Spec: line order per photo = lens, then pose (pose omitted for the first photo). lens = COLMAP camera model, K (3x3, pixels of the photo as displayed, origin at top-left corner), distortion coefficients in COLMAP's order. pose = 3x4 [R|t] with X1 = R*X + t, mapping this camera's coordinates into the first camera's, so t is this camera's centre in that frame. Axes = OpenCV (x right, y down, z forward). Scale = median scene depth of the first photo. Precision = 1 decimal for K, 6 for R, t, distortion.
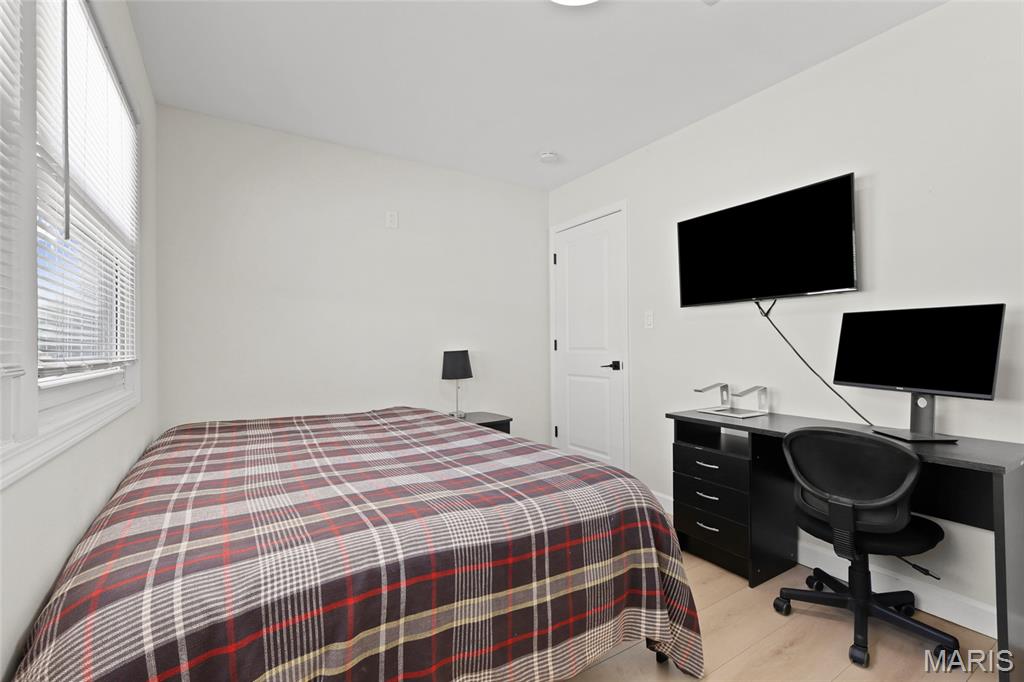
lens RADIAL K [[449.4, 0, 509.7], [0, 449.4, 345.3], [0, 0, 1]] dist [0.003045, 0.000488]
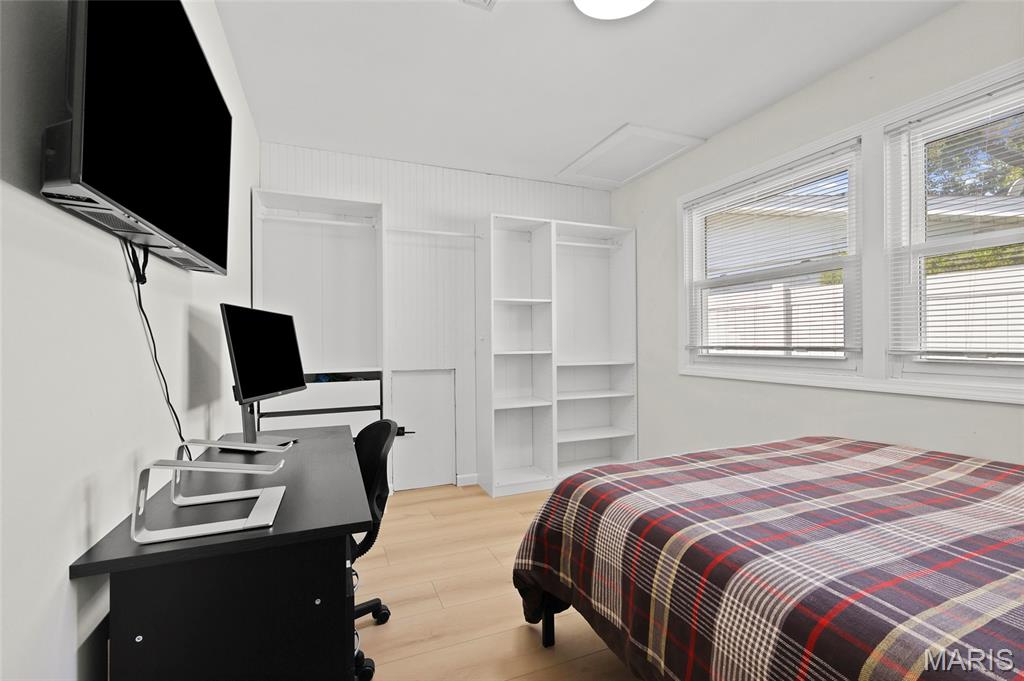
lens RADIAL K [[449.2, 0, 513.2], [0, 449.2, 343.7], [0, 0, 1]] dist [0.011113, -0.000212]
pose [[-0.985494, 0.012158, 0.169272, 0.236470], [0.012818, 0.999914, 0.002807, -0.004464], [-0.169223, 0.004936, -0.985565, 2.108556]]
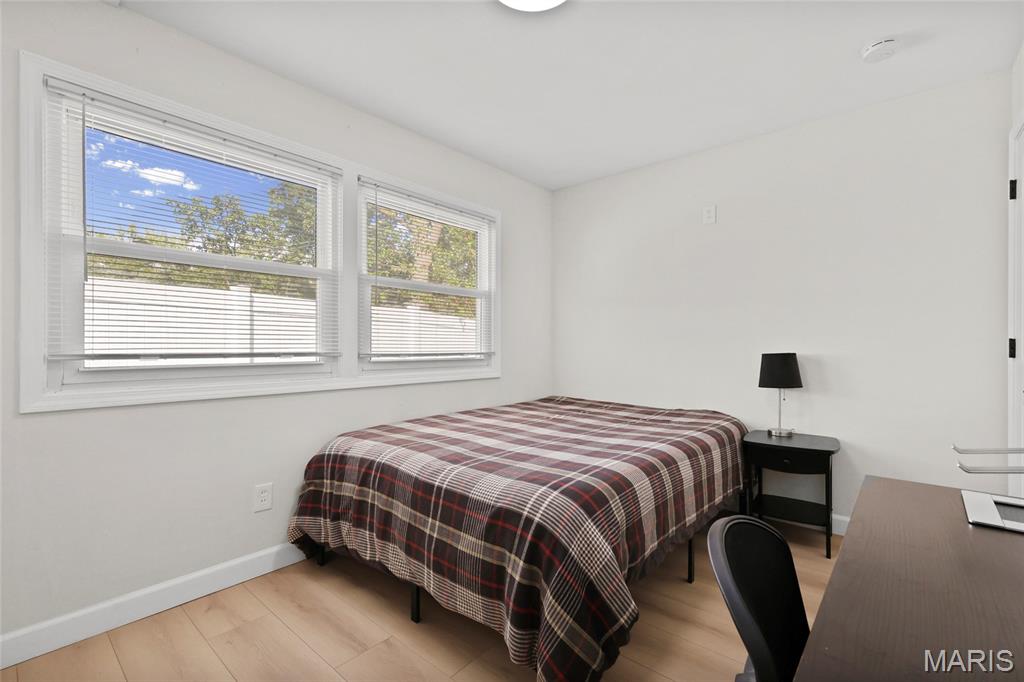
lens RADIAL K [[457.4, 0, 515.4], [0, 457.4, 349.7], [0, 0, 1]] dist [0.001430, 0.000075]
pose [[0.290749, 0.015027, -0.956681, 1.163668], [-0.003984, 0.999887, 0.014495, -0.010246], [0.956791, -0.000403, 0.290776, 0.666290]]
